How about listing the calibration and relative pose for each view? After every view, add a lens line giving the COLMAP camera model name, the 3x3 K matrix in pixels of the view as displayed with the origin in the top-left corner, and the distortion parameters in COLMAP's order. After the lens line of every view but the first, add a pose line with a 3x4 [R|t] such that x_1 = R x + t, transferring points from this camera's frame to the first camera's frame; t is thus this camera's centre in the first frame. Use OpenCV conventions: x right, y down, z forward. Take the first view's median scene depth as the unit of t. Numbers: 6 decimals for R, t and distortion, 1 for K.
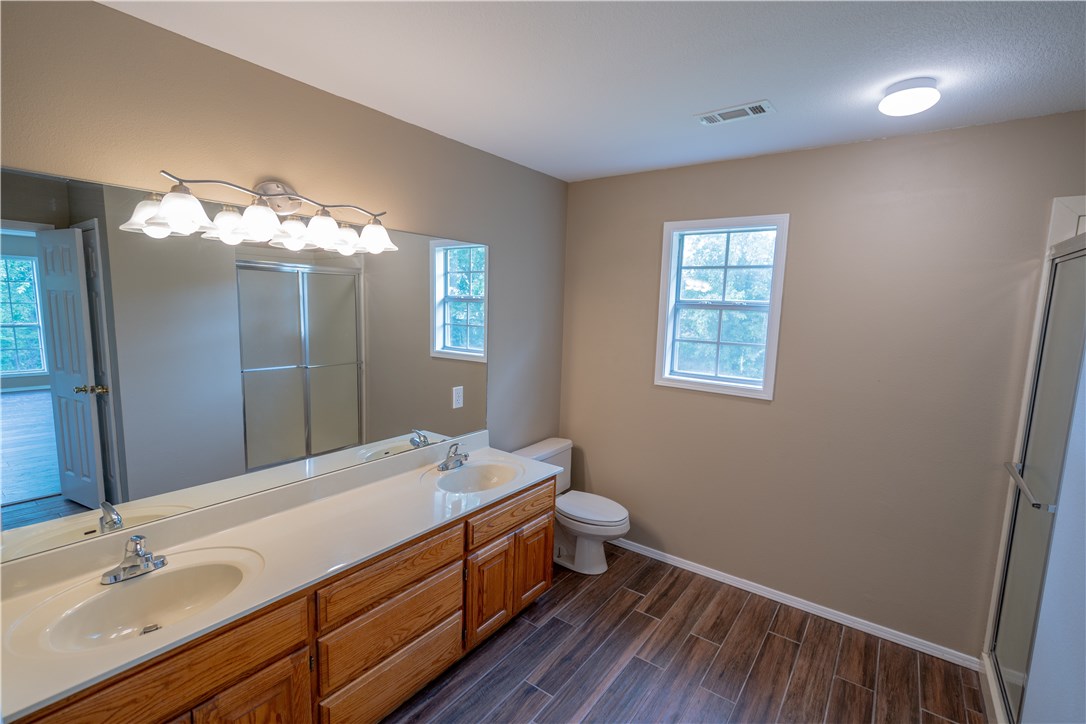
lens RADIAL K [[490.2, 0, 550.0], [0, 490.2, 365.5], [0, 0, 1]] dist [-0.004378, 0.001194]
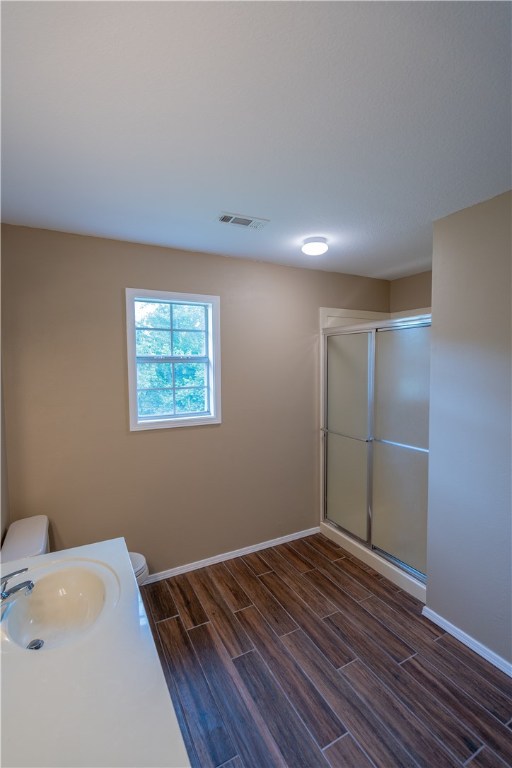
lens RADIAL K [[346.6, 0, 260.3], [0, 346.6, 382.7], [0, 0, 1]] dist [-0.004378, 0.001194]
pose [[0.431124, -0.089570, 0.897836, -0.417640], [0.130221, 0.990820, 0.036317, -0.071958], [-0.892846, 0.101260, 0.438831, 0.445929]]
